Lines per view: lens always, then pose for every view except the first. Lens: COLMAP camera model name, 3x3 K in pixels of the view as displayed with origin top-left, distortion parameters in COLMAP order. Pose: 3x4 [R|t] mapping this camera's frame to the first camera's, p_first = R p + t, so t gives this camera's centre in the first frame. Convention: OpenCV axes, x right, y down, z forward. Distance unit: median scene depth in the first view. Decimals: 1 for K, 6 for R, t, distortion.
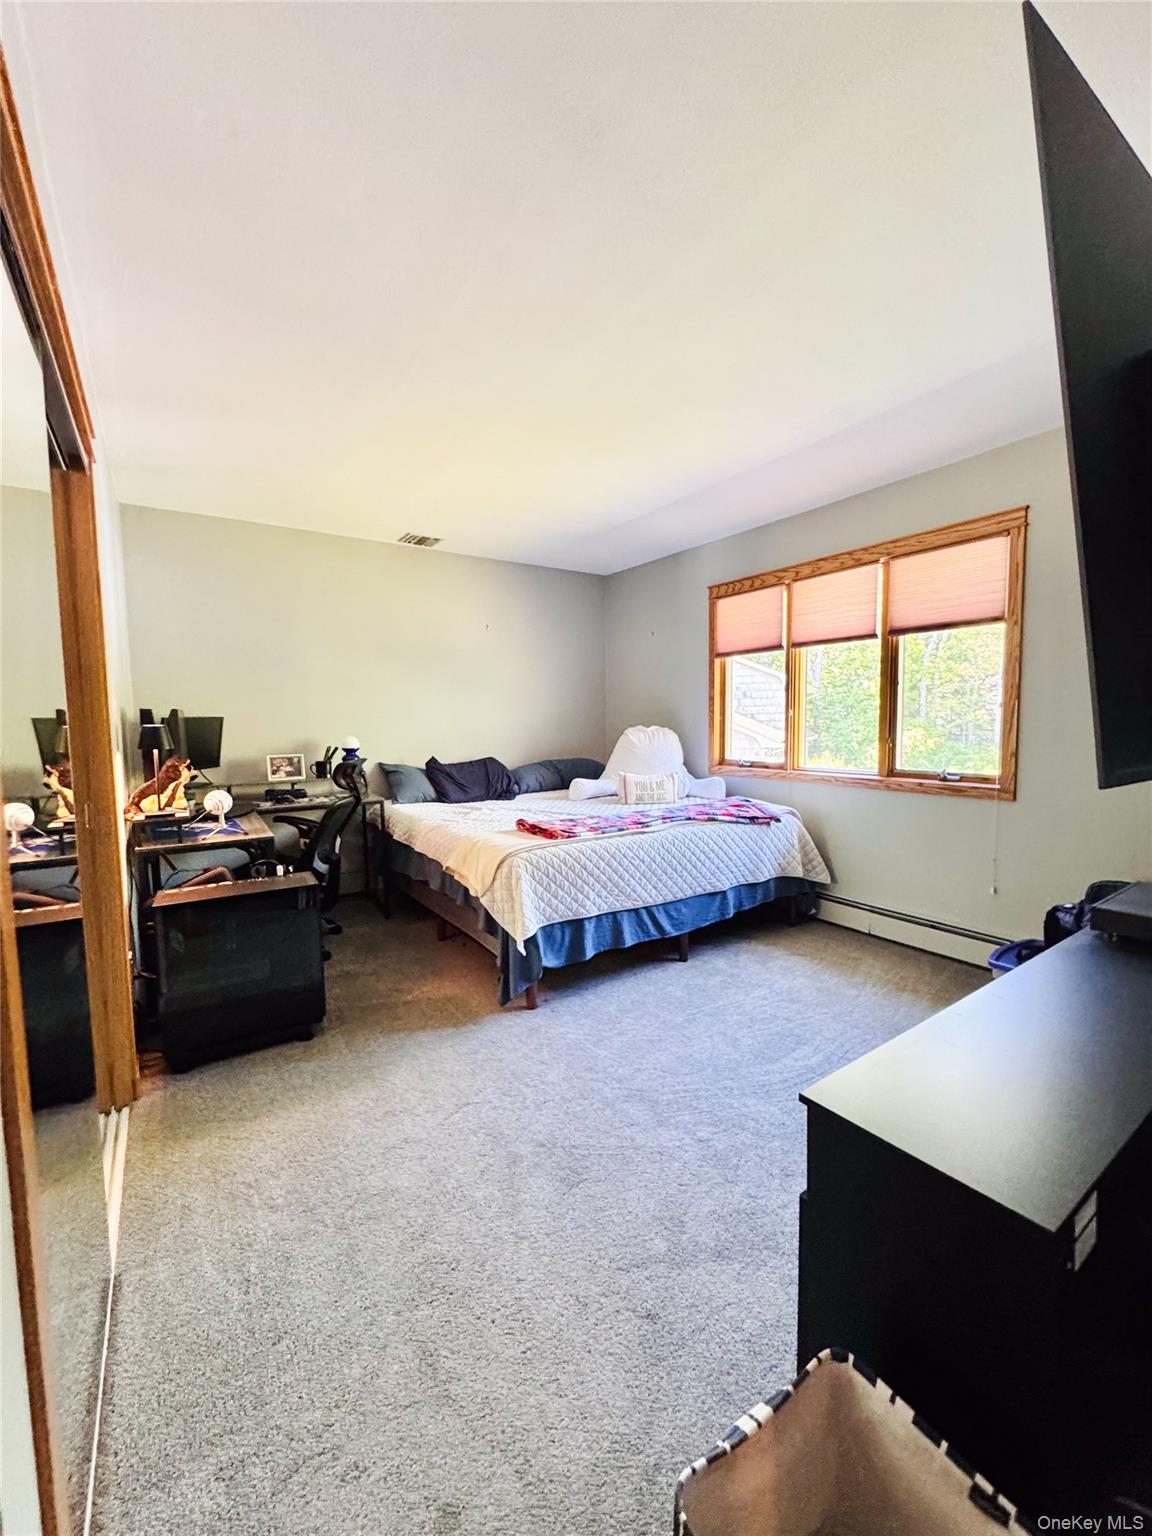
lens RADIAL K [[615.6, 0, 574.8], [0, 615.6, 764.6], [0, 0, 1]] dist [-0.001704, -0.000056]
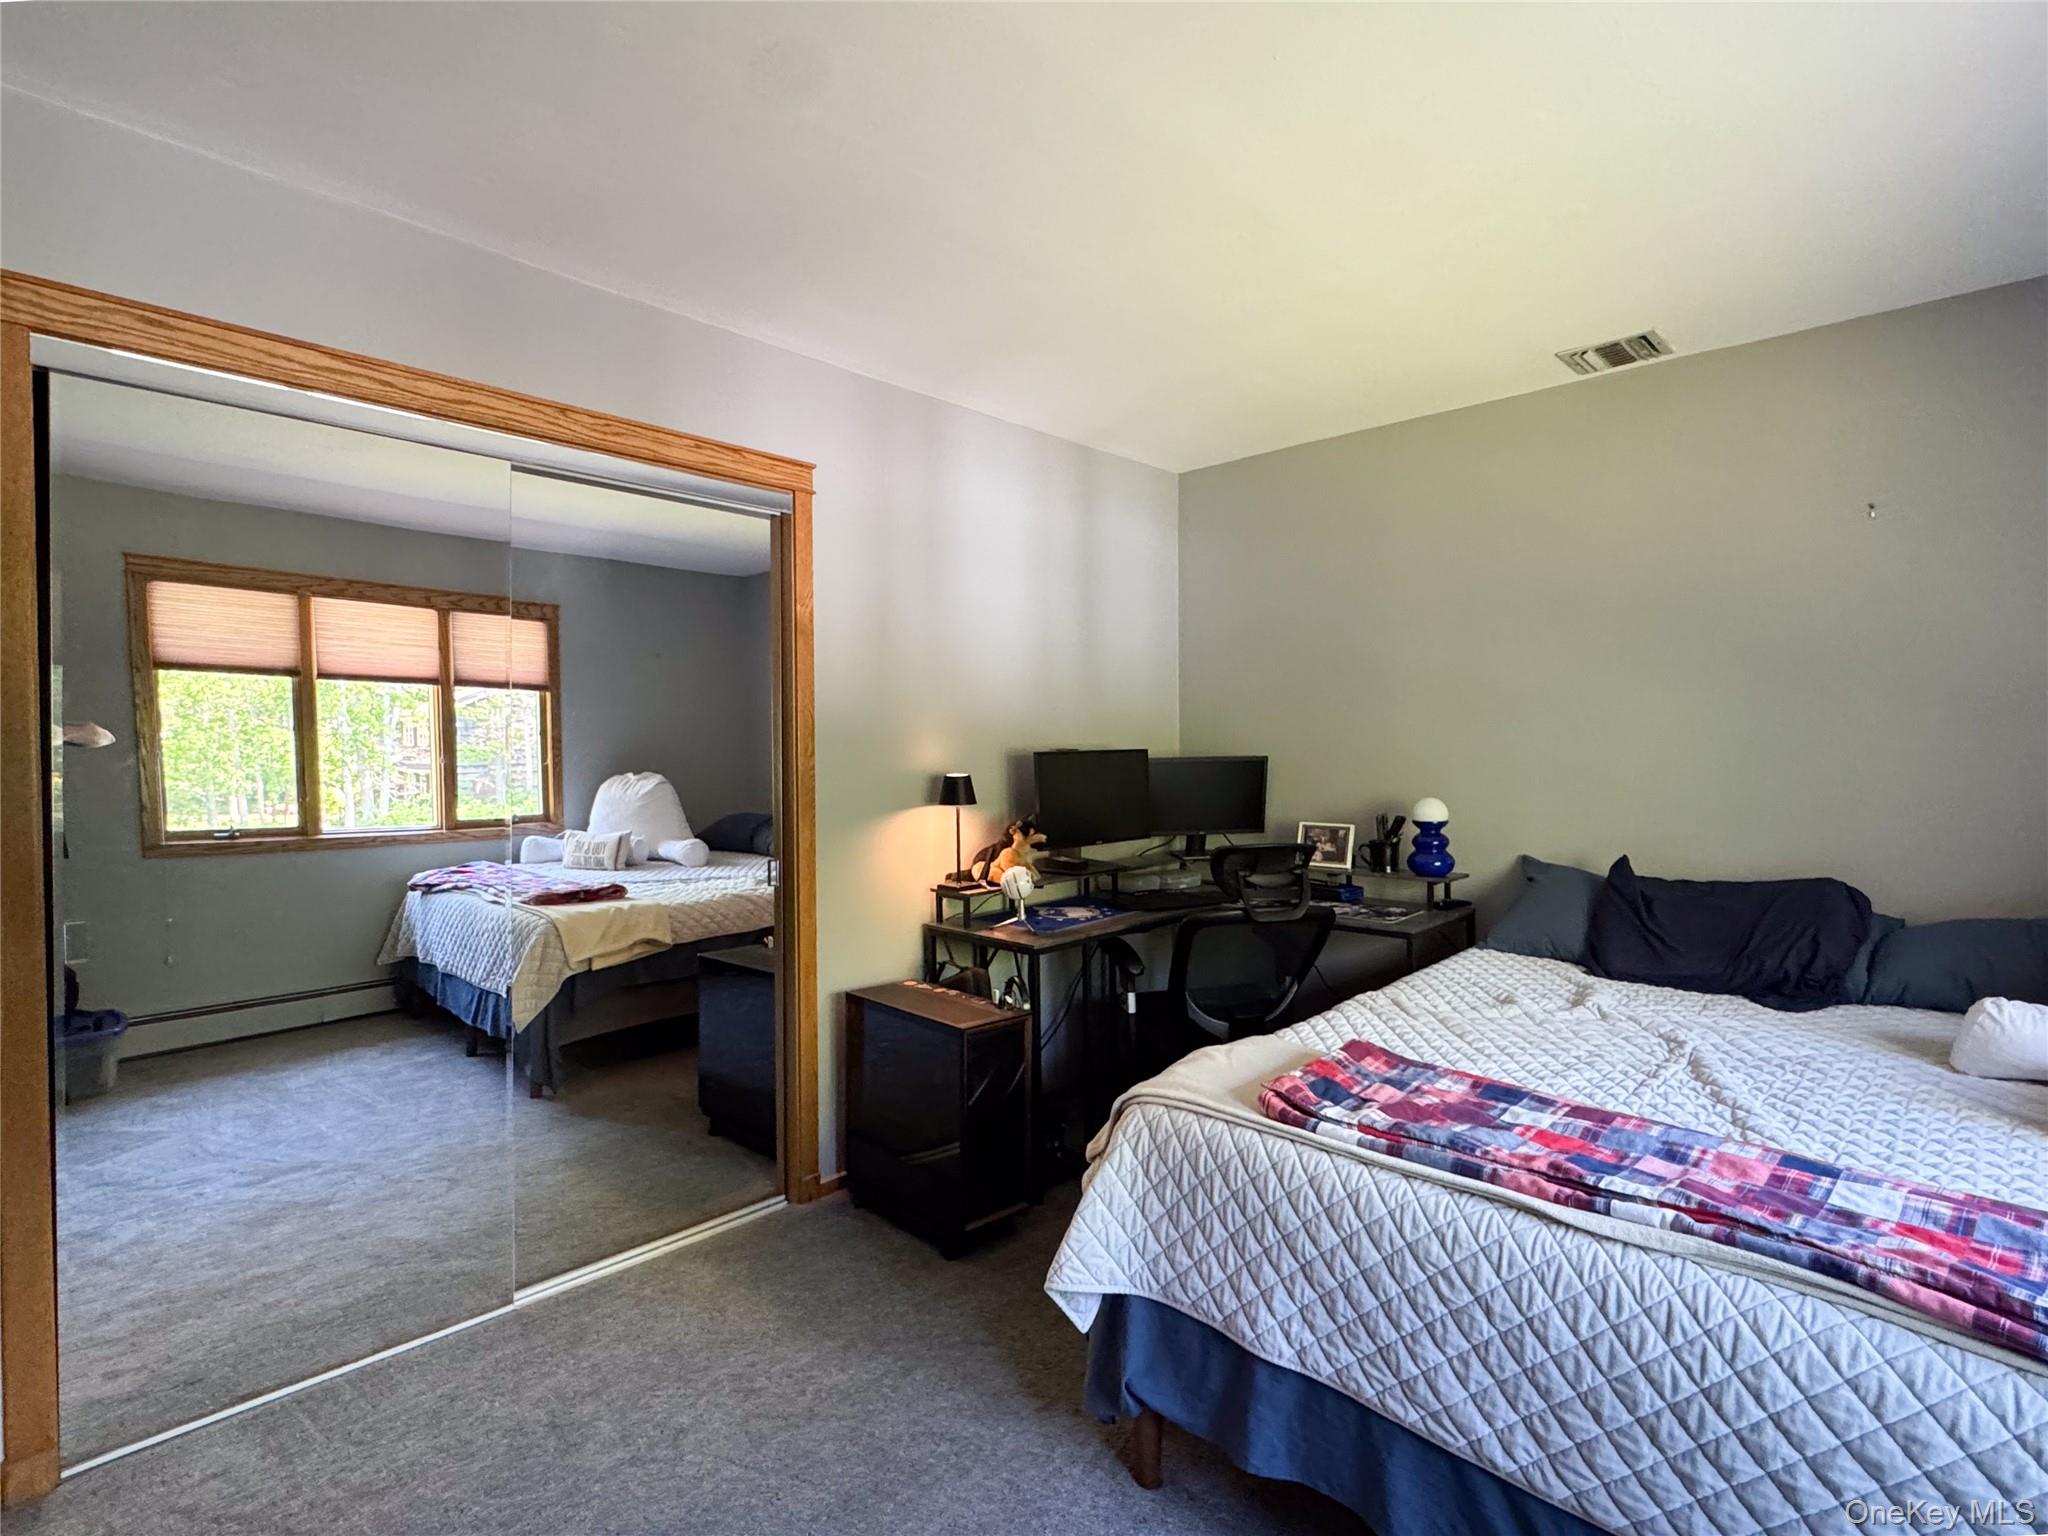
lens RADIAL K [[972.4, 0, 1023.8], [0, 972.4, 784.9], [0, 0, 1]] dist [0.000959, -0.000093]
pose [[0.225375, 0.046927, -0.973141, 0.466173], [-0.066382, 0.997258, 0.032716, -0.081005], [0.972008, 0.057226, 0.227872, 0.642439]]
